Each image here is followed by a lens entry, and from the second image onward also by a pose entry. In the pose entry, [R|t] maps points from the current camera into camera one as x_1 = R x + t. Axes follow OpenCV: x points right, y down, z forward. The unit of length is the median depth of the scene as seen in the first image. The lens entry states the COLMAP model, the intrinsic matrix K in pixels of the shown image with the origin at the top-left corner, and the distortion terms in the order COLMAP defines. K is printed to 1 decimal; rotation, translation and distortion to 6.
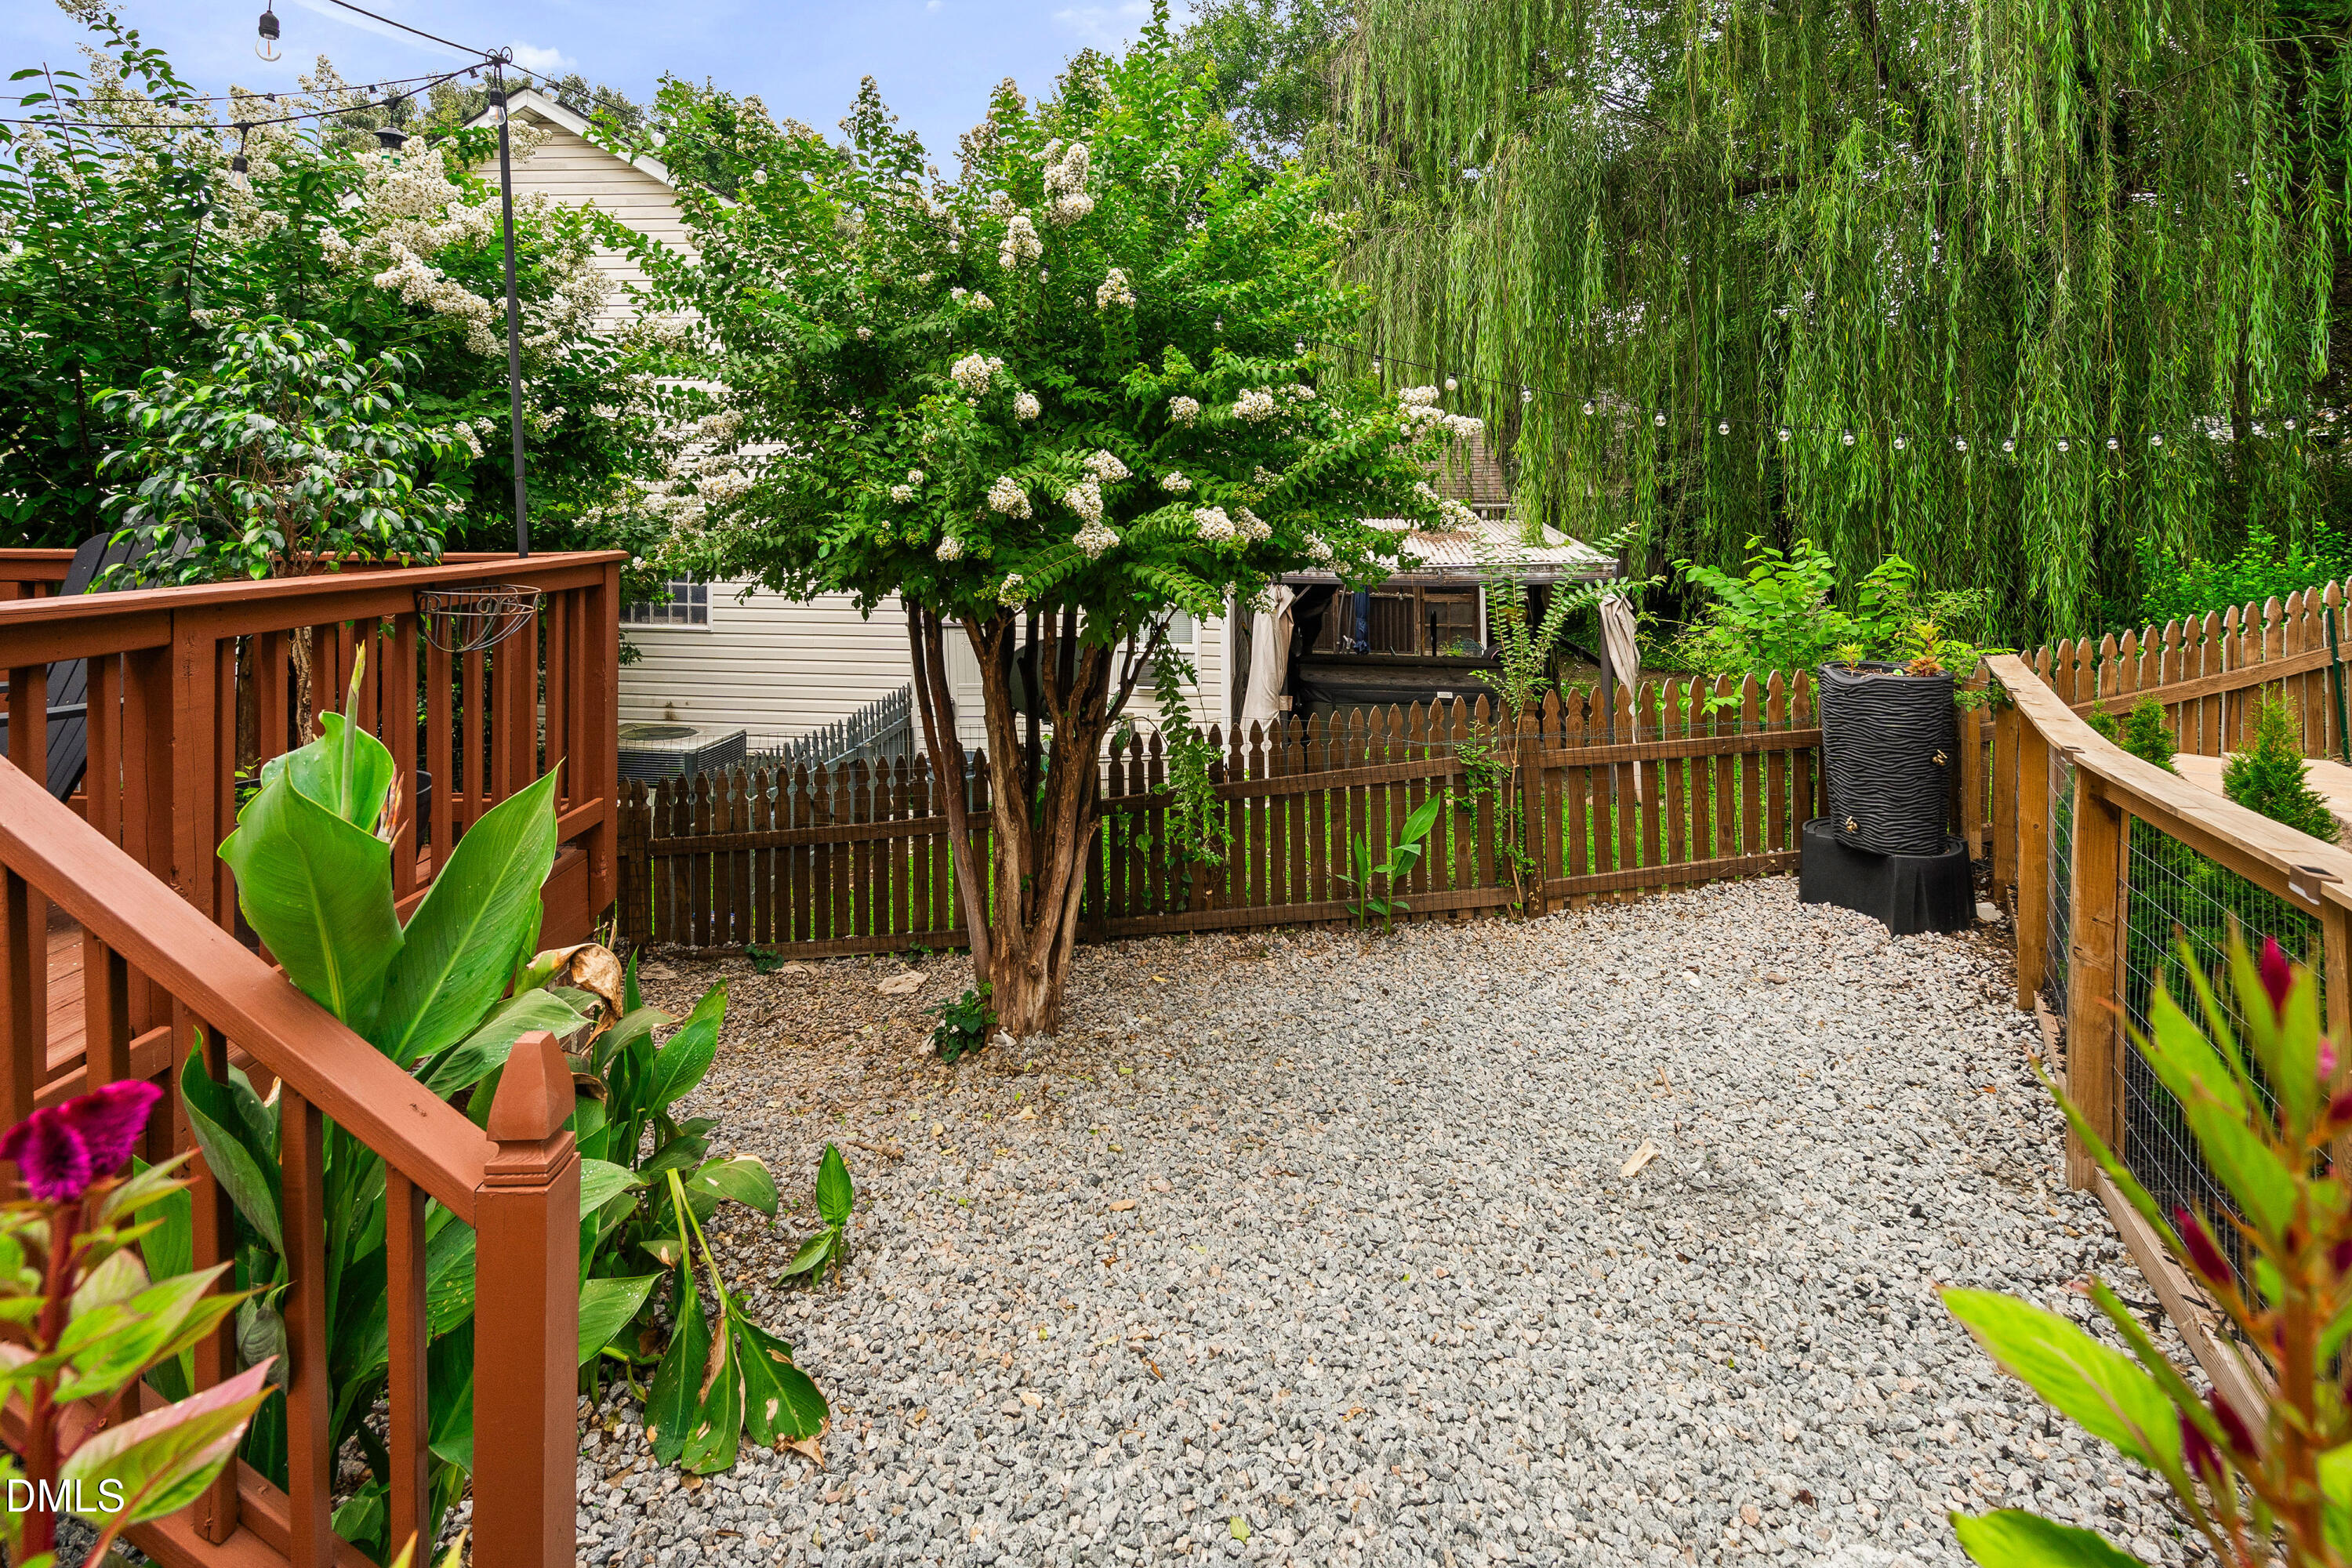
lens RADIAL K [[1159.5, 0, 1174.5], [0, 1159.5, 505.4], [0, 0, 1]] dist [-0.001972, -0.000385]
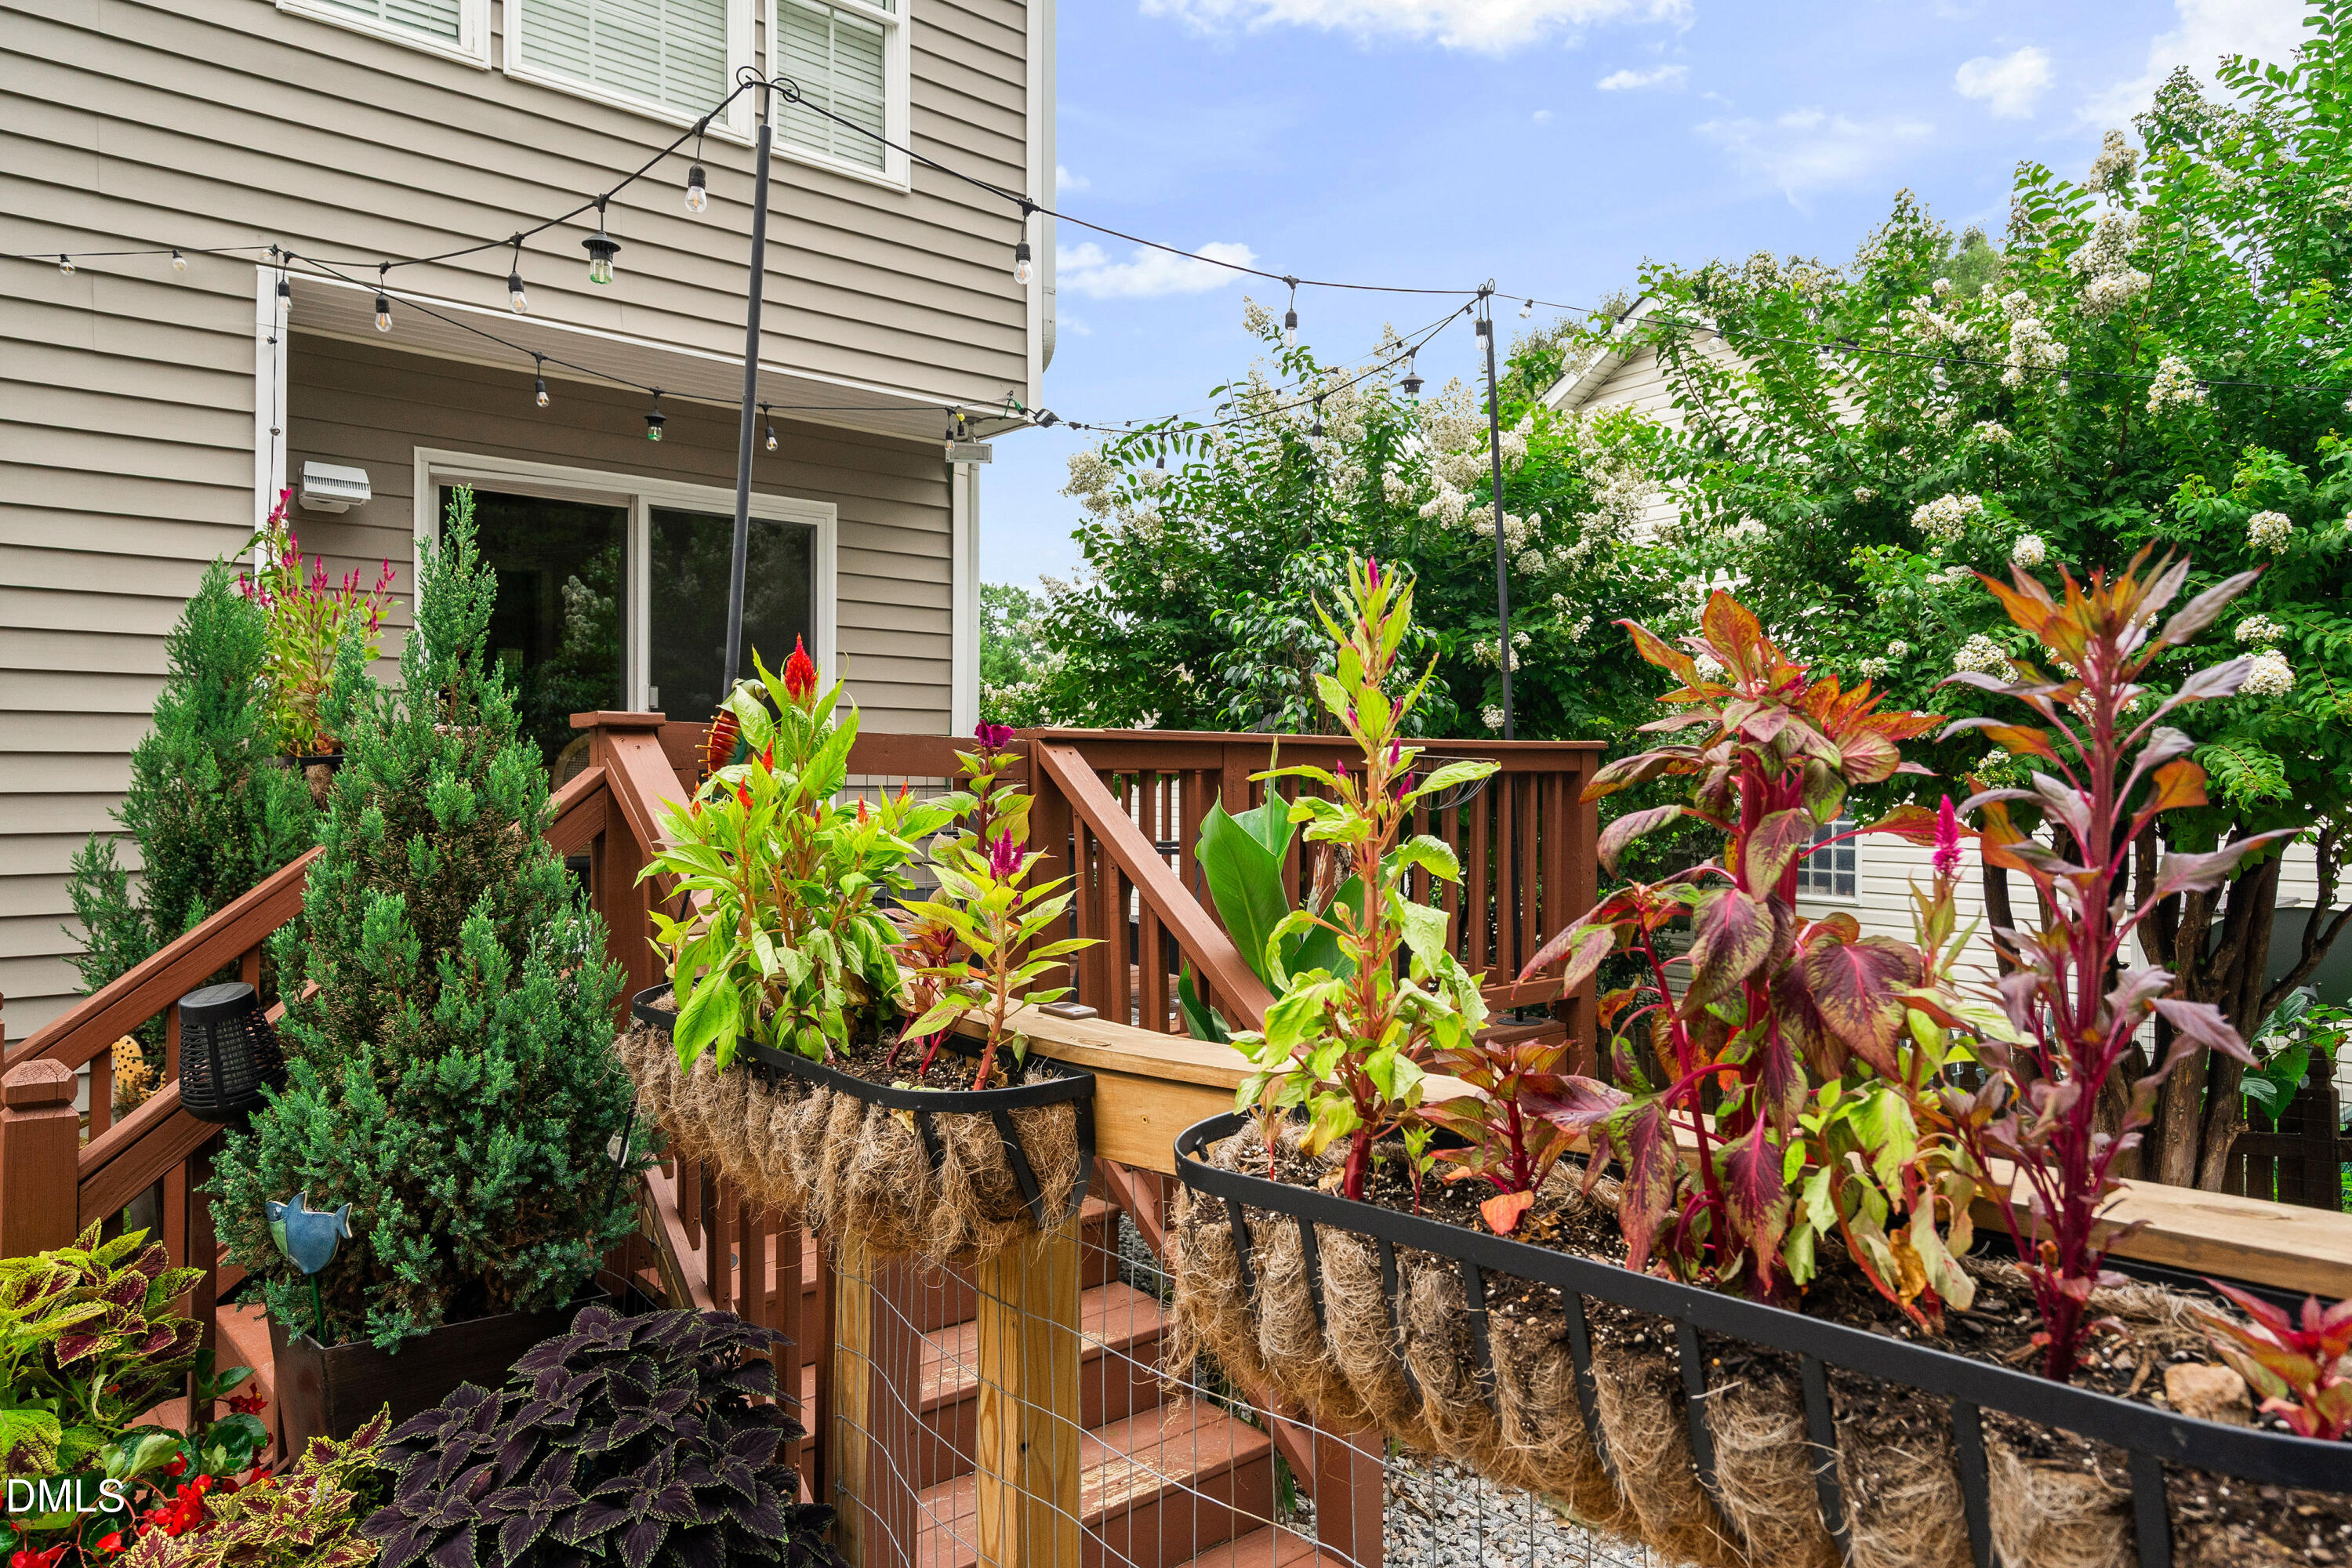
lens RADIAL K [[1495.4, 0, 1176.0], [0, 1495.4, 784.0], [0, 0, 1]] dist [0.002620, 0.001365]
pose [[0.655636, -0.004025, -0.755067, 0.236415], [0.006850, 0.999976, 0.000618, 0.063764], [0.755046, -0.005577, 0.655648, -0.126367]]
